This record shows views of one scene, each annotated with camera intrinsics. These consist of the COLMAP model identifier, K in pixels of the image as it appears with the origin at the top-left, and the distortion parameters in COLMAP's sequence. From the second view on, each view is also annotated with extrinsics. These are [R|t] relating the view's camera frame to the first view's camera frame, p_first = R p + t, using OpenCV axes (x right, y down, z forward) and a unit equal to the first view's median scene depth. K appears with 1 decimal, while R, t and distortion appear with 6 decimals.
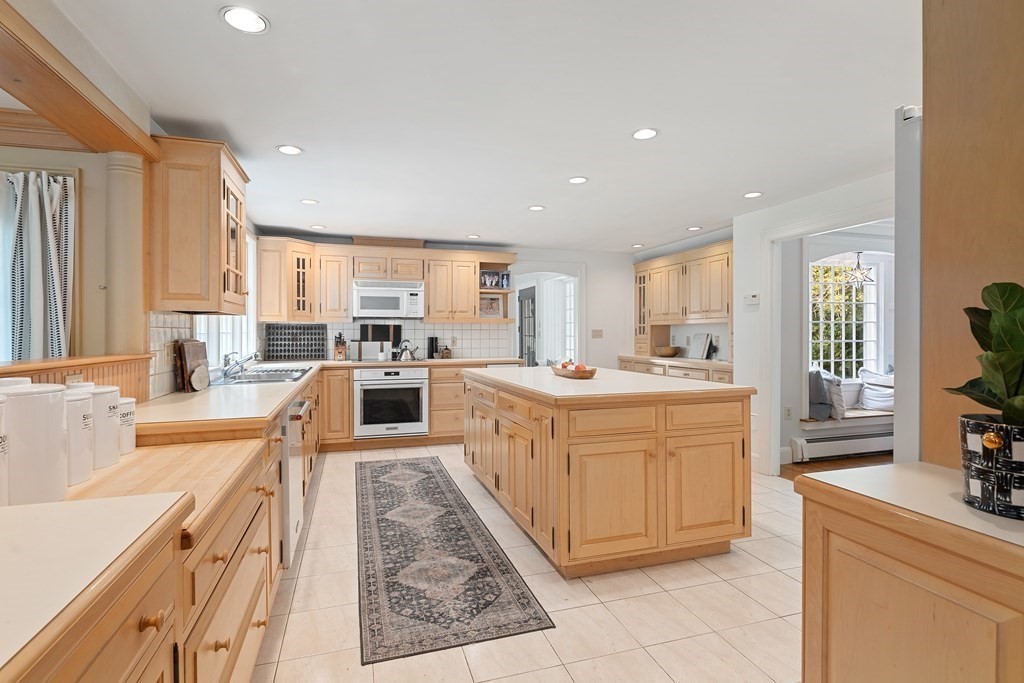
lens RADIAL K [[499.2, 0, 511.0], [0, 499.2, 335.9], [0, 0, 1]] dist [0.003996, -0.003218]
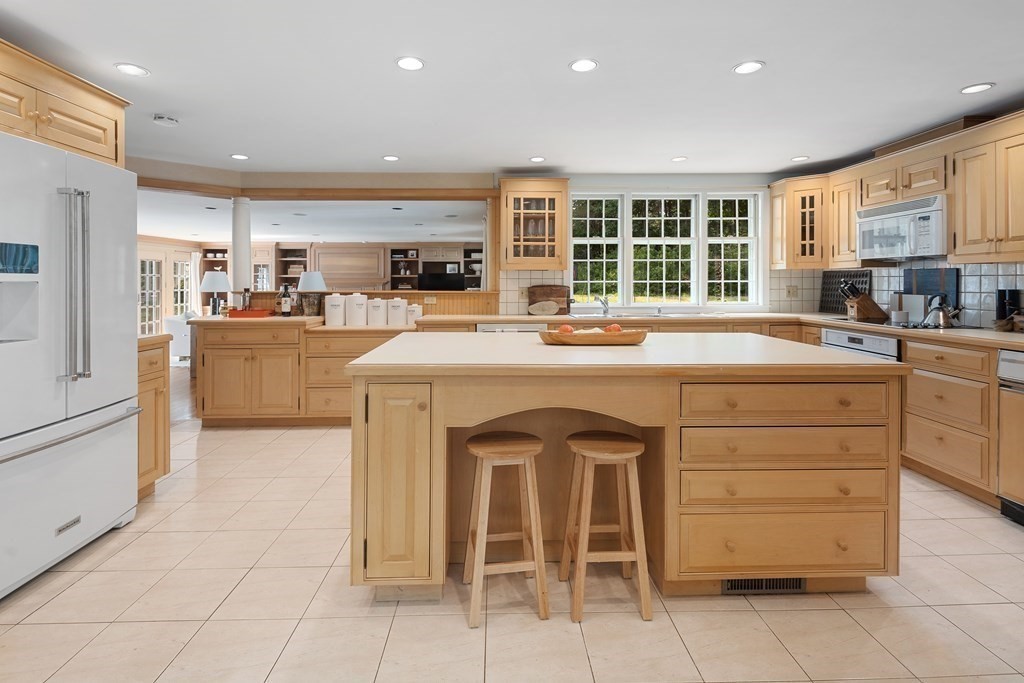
lens RADIAL K [[499.2, 0, 511.3], [0, 499.2, 282.9], [0, 0, 1]] dist [0.003996, -0.003218]
pose [[-0.267907, 0.004035, -0.963436, 0.524791], [-0.006976, 0.999957, 0.006127, -0.004833], [0.963419, 0.008362, -0.267868, 0.682175]]
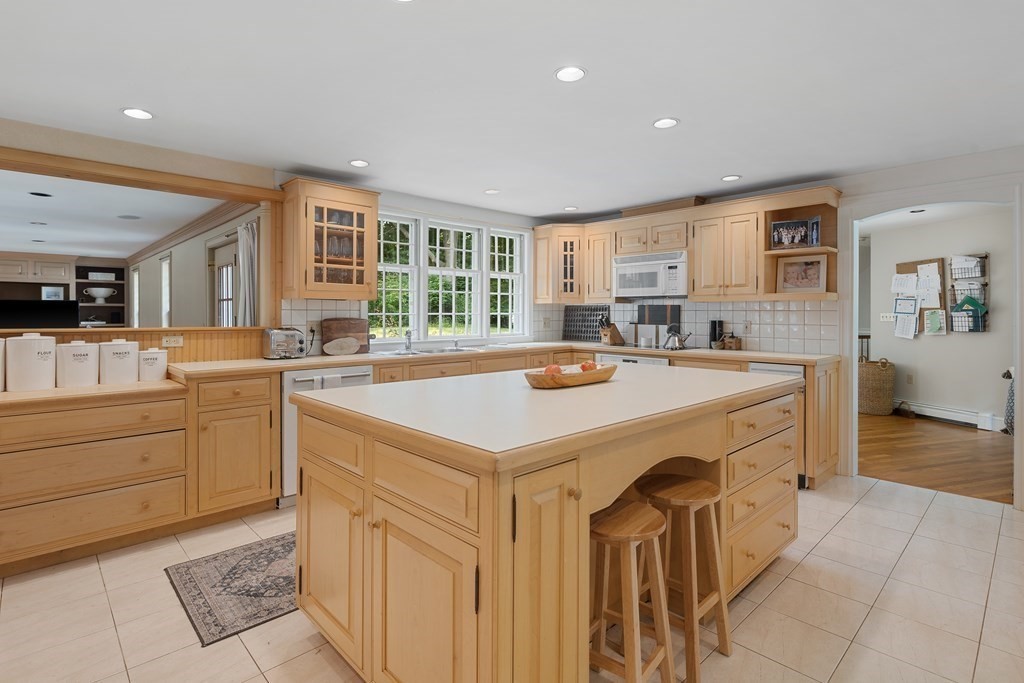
lens RADIAL K [[499.2, 0, 508.0], [0, 499.2, 314.5], [0, 0, 1]] dist [0.003996, -0.003218]
pose [[0.438069, 0.004329, -0.898931, 0.416308], [-0.010638, 0.999943, -0.000368, -0.003440], [0.898879, 0.009724, 0.438090, 0.408102]]
